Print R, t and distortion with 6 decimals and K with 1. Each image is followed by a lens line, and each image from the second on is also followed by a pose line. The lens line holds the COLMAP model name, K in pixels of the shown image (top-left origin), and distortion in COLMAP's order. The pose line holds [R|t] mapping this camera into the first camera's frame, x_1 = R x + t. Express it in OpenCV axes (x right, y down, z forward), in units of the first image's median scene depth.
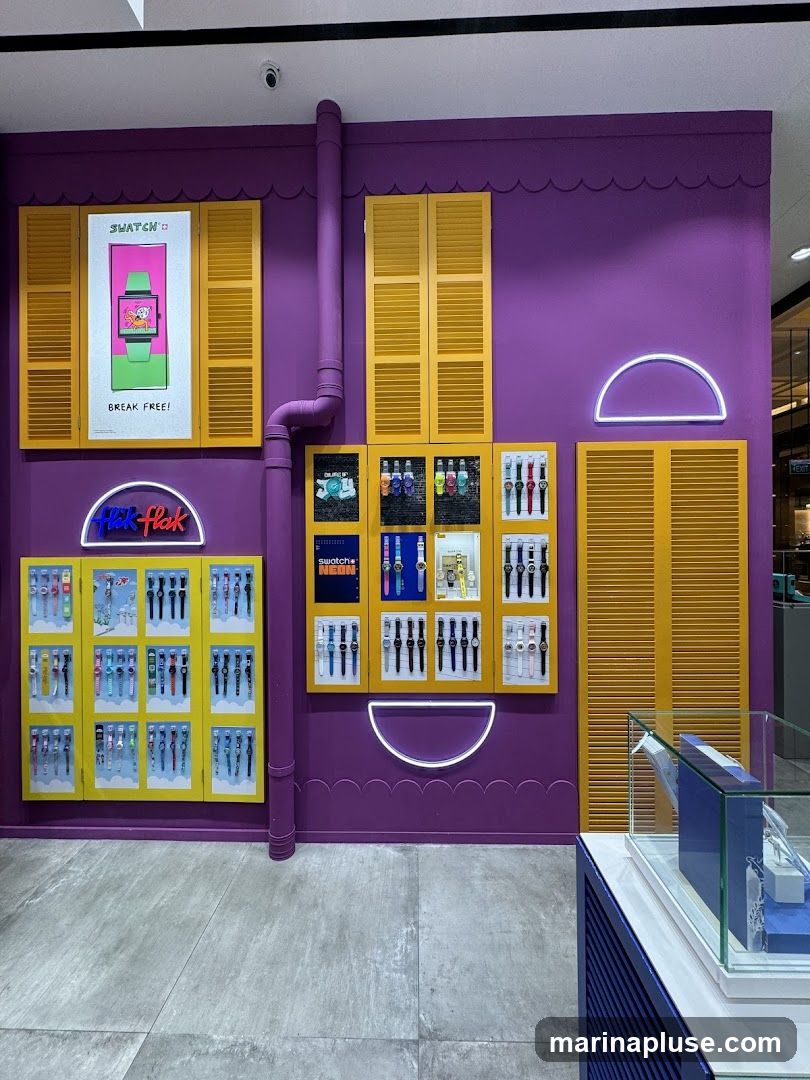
lens RADIAL K [[427.6, 0, 404.7], [0, 427.6, 541.3], [0, 0, 1]] dist [-0.001773, -0.000151]
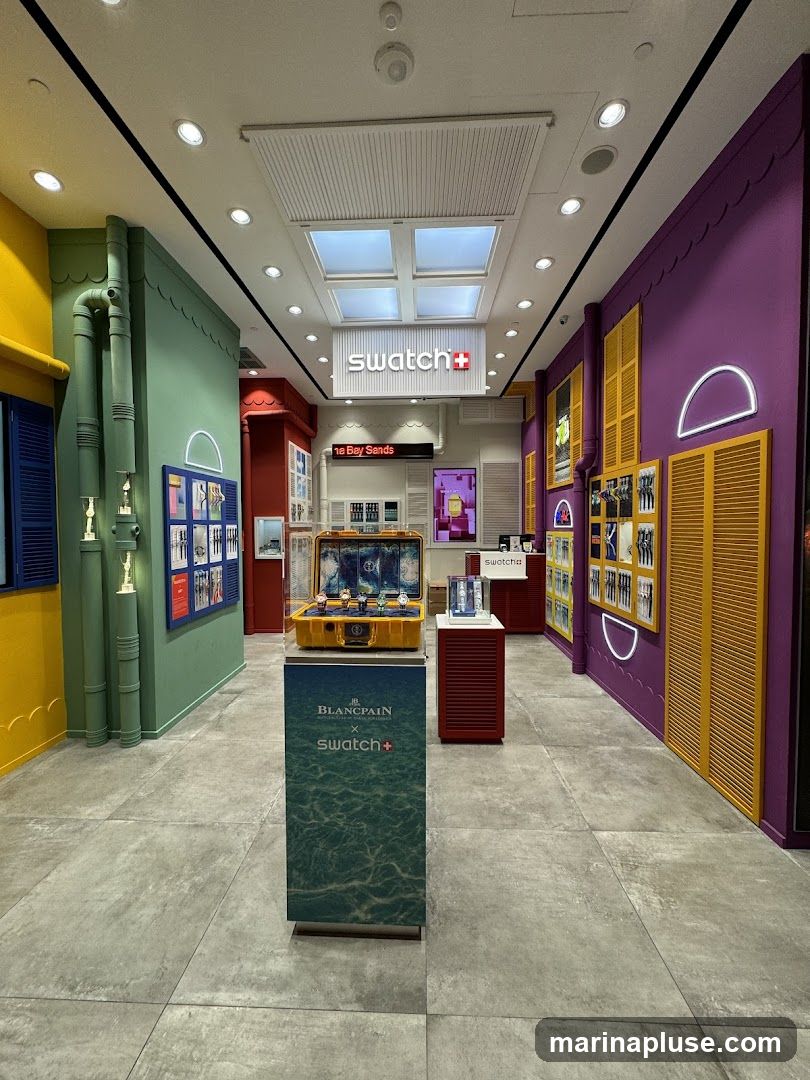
lens RADIAL K [[427.6, 0, 407.2], [0, 427.6, 539.8], [0, 0, 1]] dist [-0.001773, -0.000151]
pose [[-0.008352, 0.042787, -0.999049, 1.798262], [0.005617, 0.999070, 0.042741, -0.026009], [0.999949, -0.005255, -0.008585, 0.168595]]
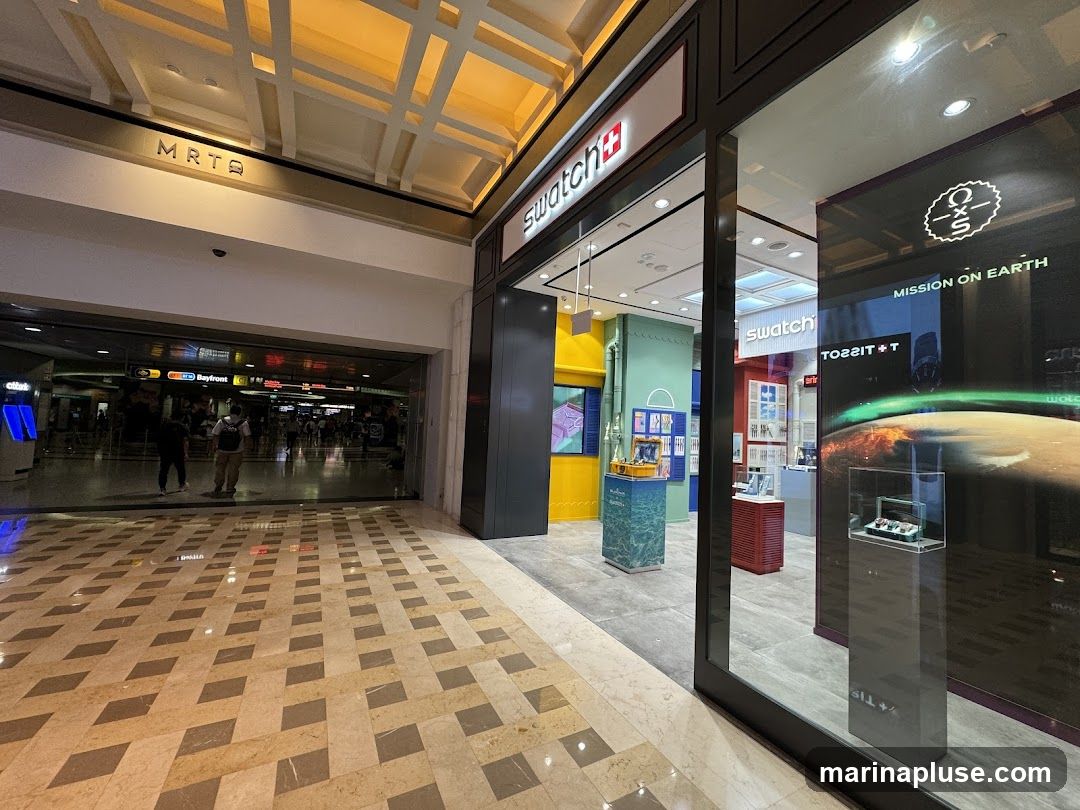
lens RADIAL K [[427.6, 0, 540.6], [0, 427.6, 404.1], [0, 0, 1]] dist [-0.001773, -0.000151]
pose [[-0.868099, -0.060117, -0.492737, 2.641976], [-0.036409, 0.997677, -0.057579, -0.037285], [0.495054, -0.032044, -0.868271, 1.929813]]
